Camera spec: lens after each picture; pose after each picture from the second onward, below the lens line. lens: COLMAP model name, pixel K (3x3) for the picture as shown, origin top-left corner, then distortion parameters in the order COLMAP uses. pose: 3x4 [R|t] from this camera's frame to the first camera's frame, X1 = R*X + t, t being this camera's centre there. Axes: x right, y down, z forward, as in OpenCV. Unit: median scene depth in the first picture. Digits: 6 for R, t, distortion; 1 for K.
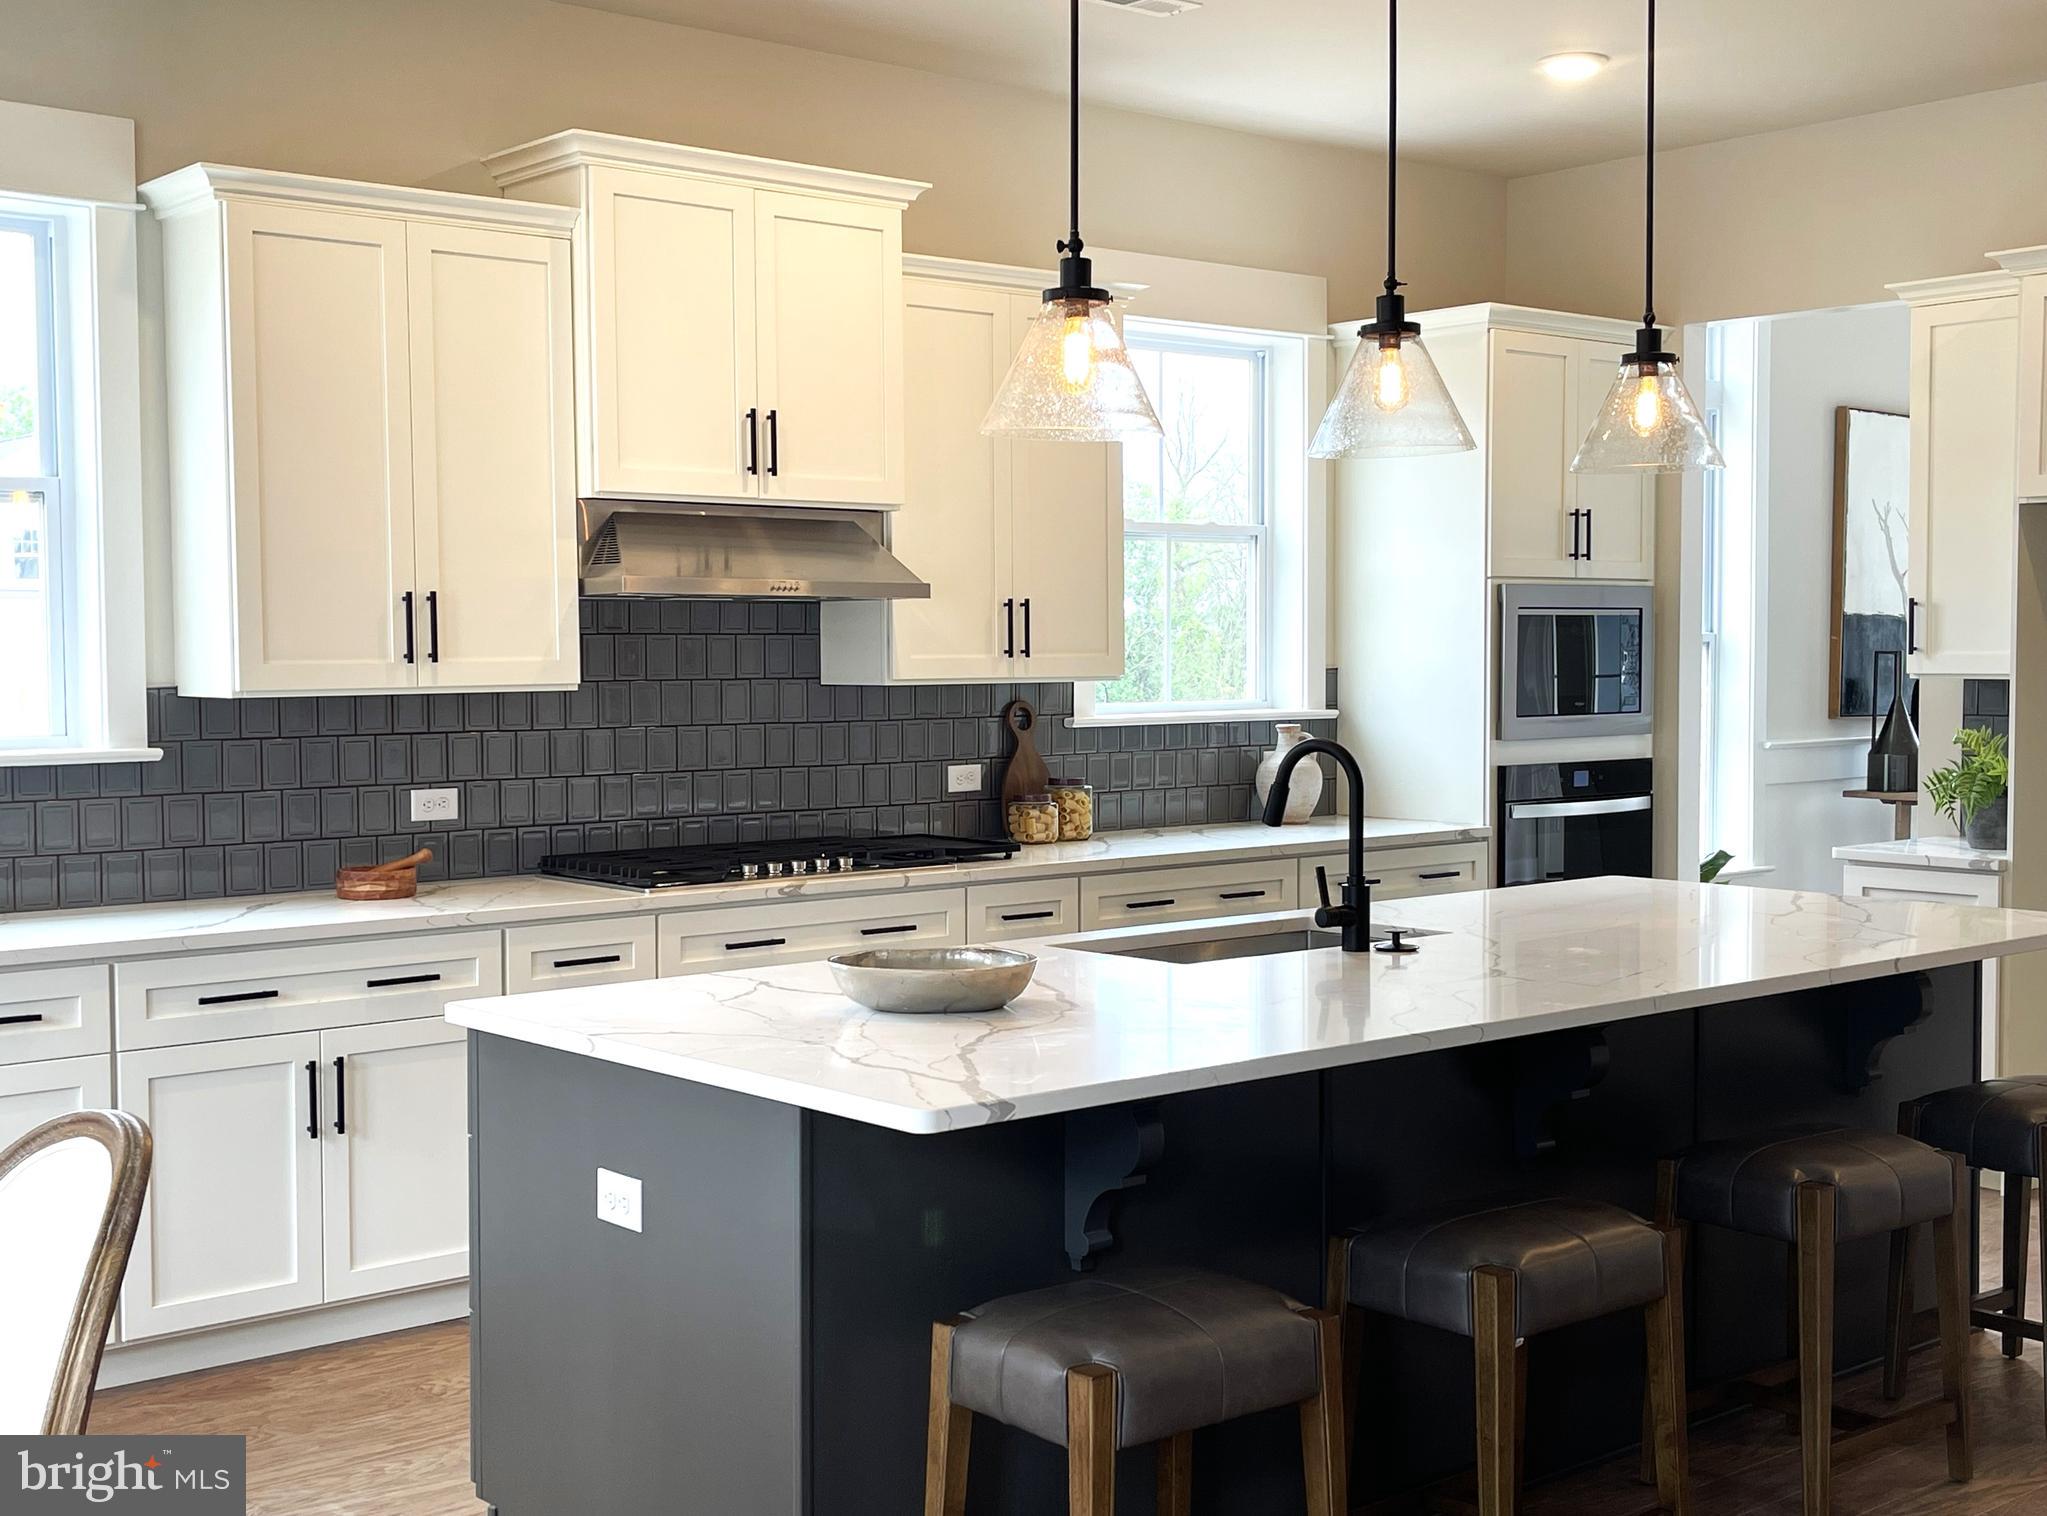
lens RADIAL K [[2400.5, 0, 1023.5], [0, 2400.5, 758.0], [0, 0, 1]] dist [0.051496, -0.023755]
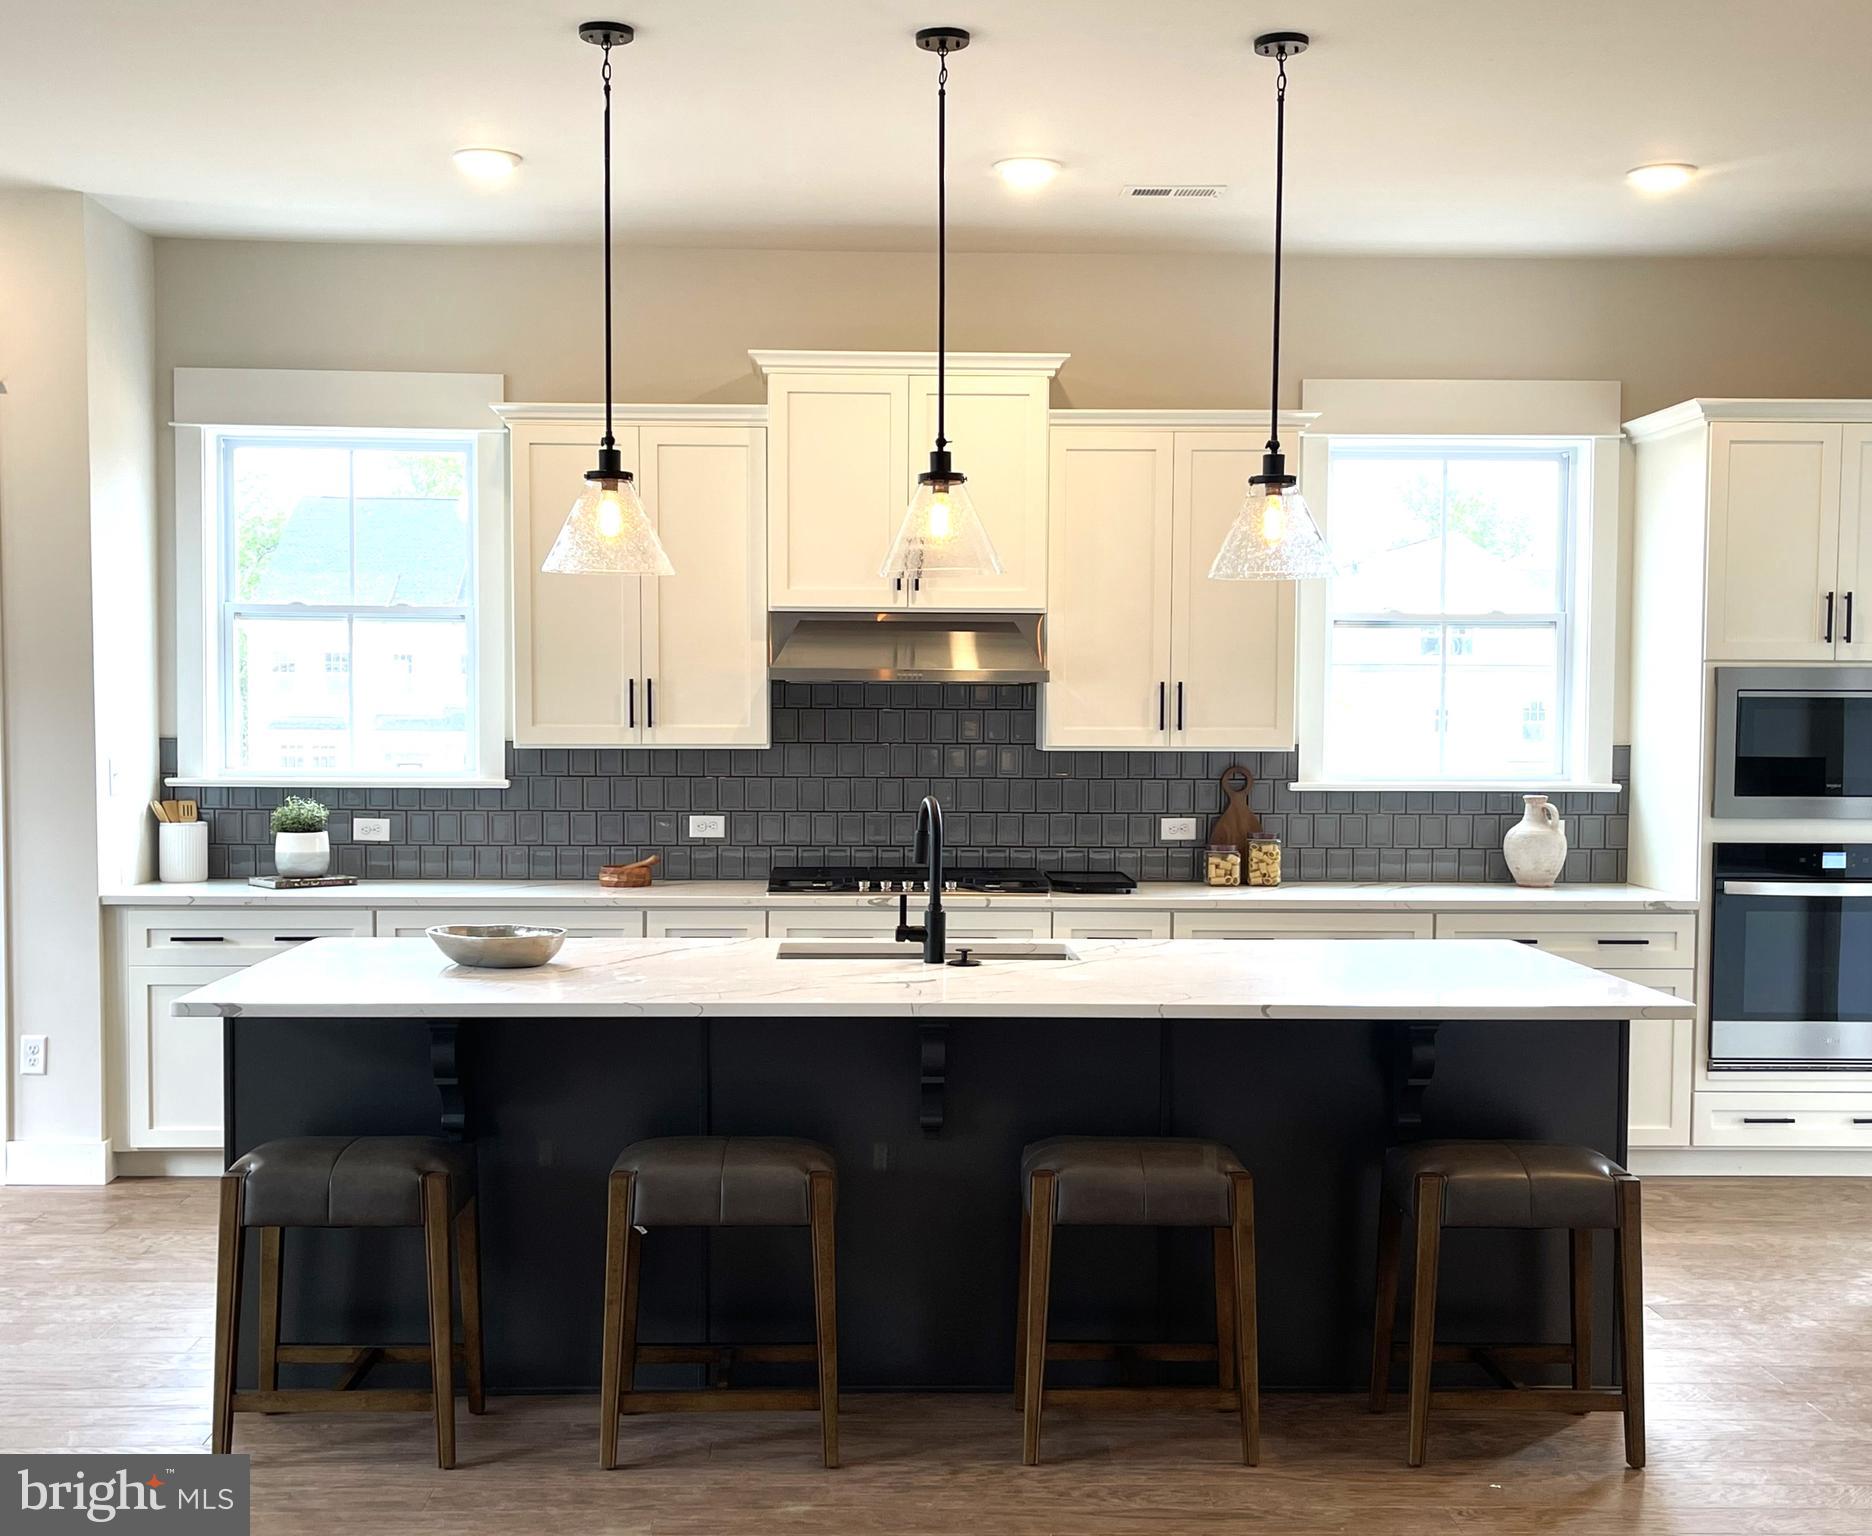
lens RADIAL K [[2186.2, 0, 936.0], [0, 2186.2, 768.0], [0, 0, 1]] dist [0.047599, -0.007643]
pose [[0.783698, 0.026507, -0.620576, 0.668273], [-0.039220, 0.999207, -0.006849, -0.011834], [0.619902, 0.029707, 0.784117, 0.066811]]
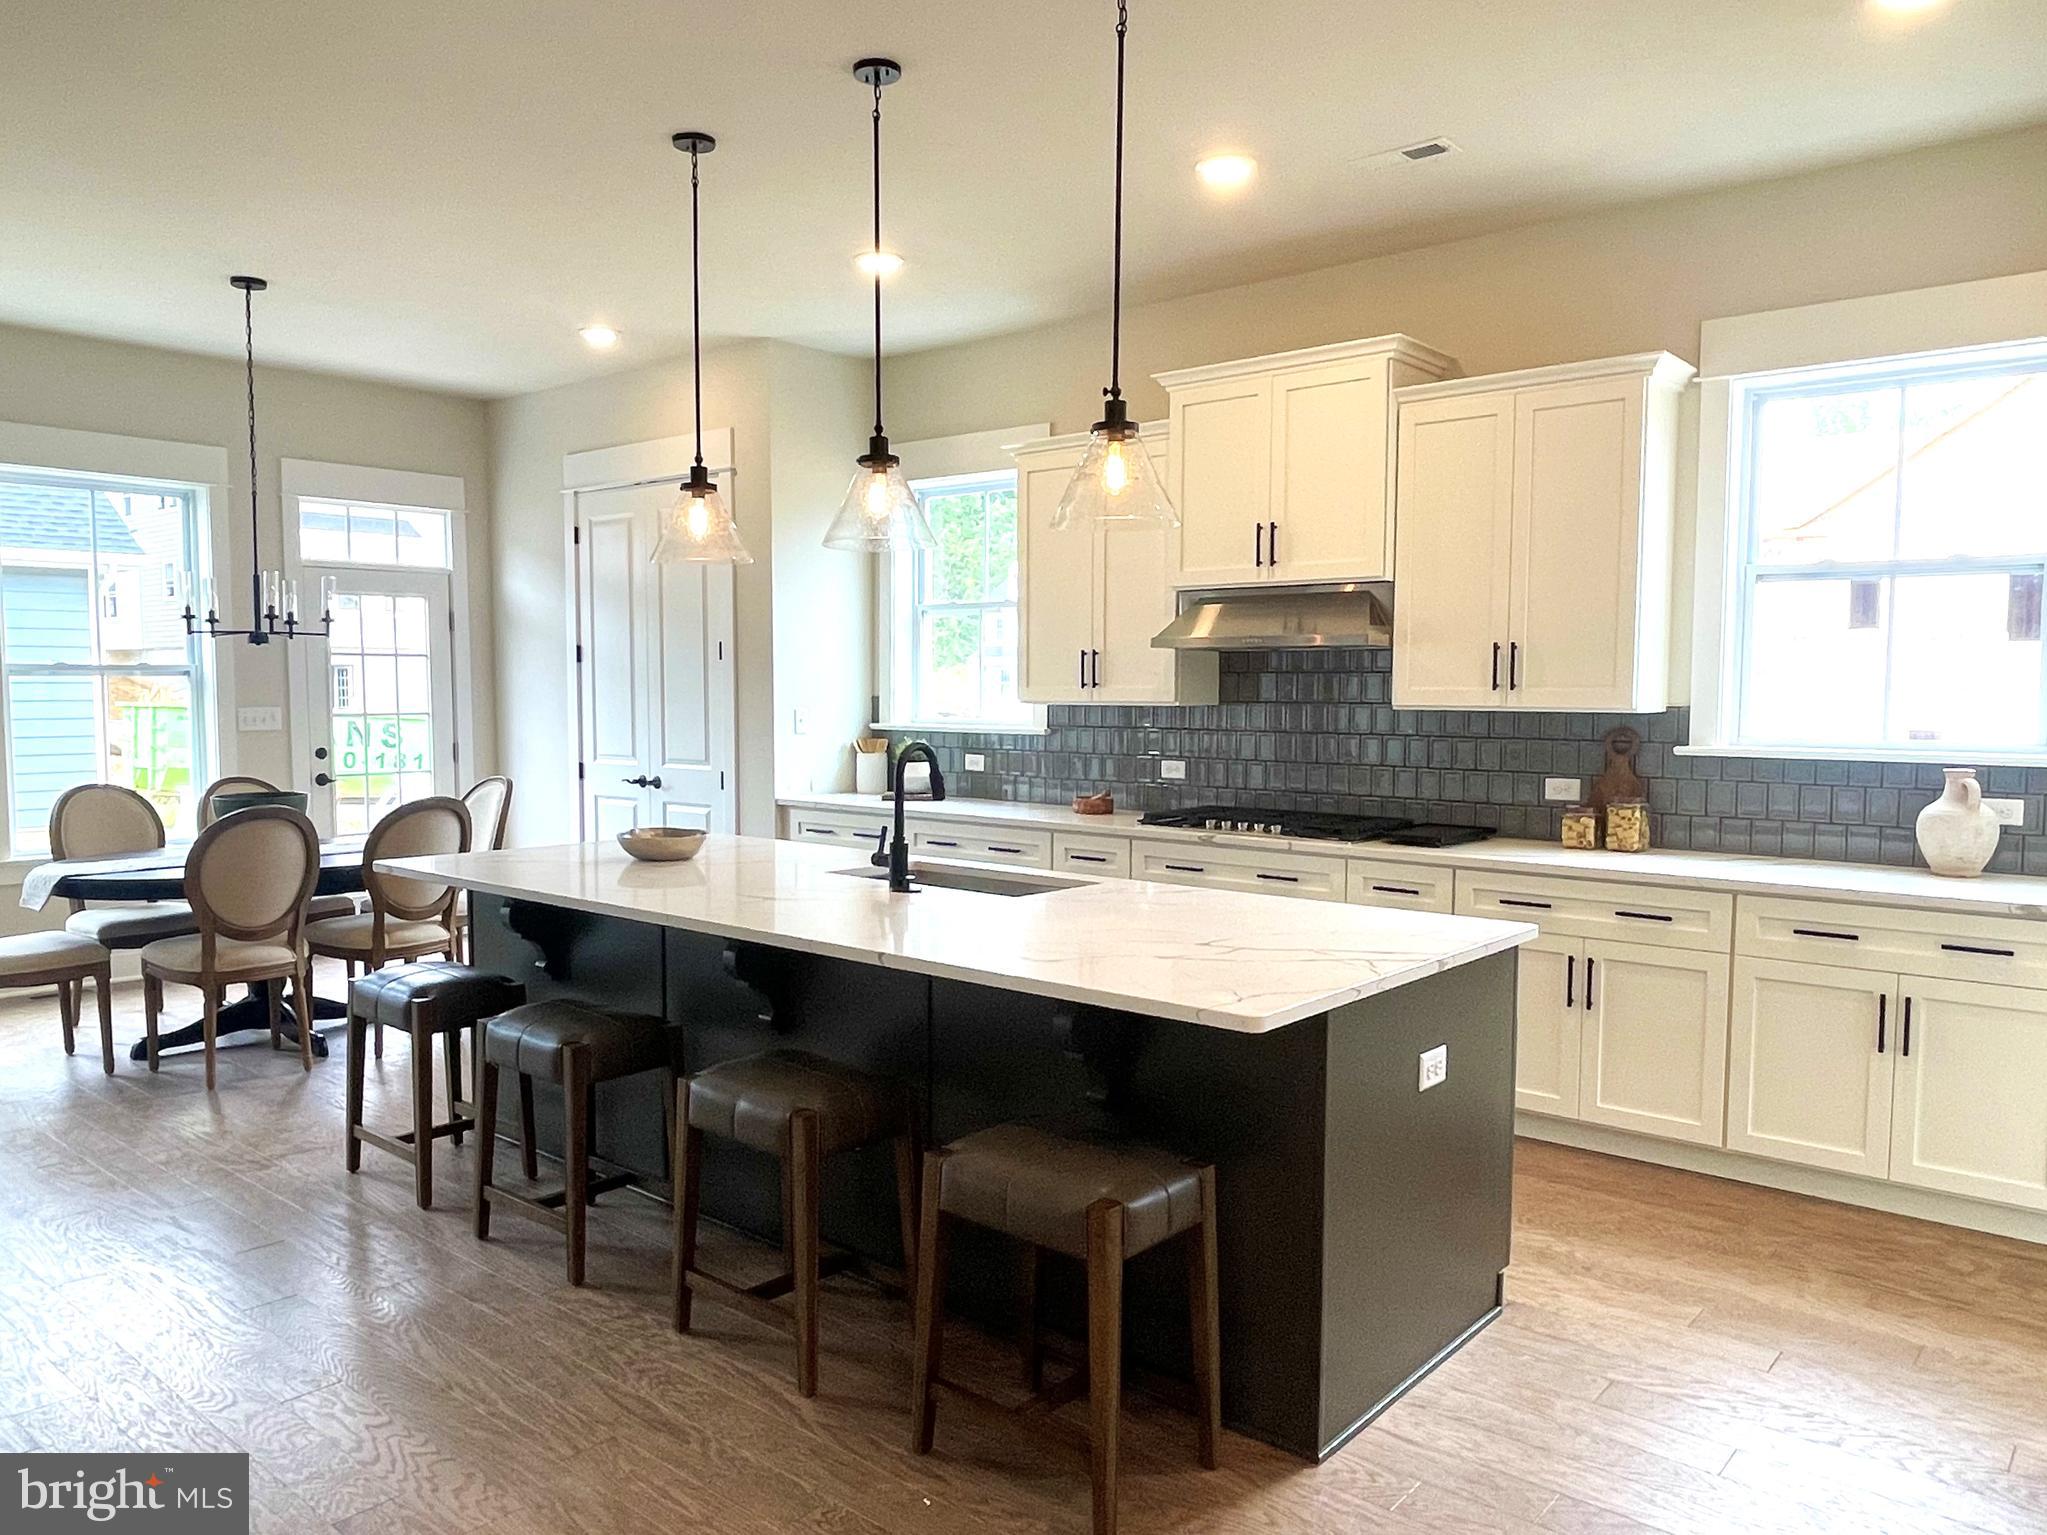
lens RADIAL K [[1470.0, 0, 977.1], [0, 1470.0, 763.0], [0, 0, 1]] dist [0.002286, -0.005873]
pose [[0.144104, 0.058662, -0.987822, 0.797027], [-0.051624, 0.997328, 0.051696, -0.033638], [0.988215, 0.043545, 0.146747, 0.704212]]
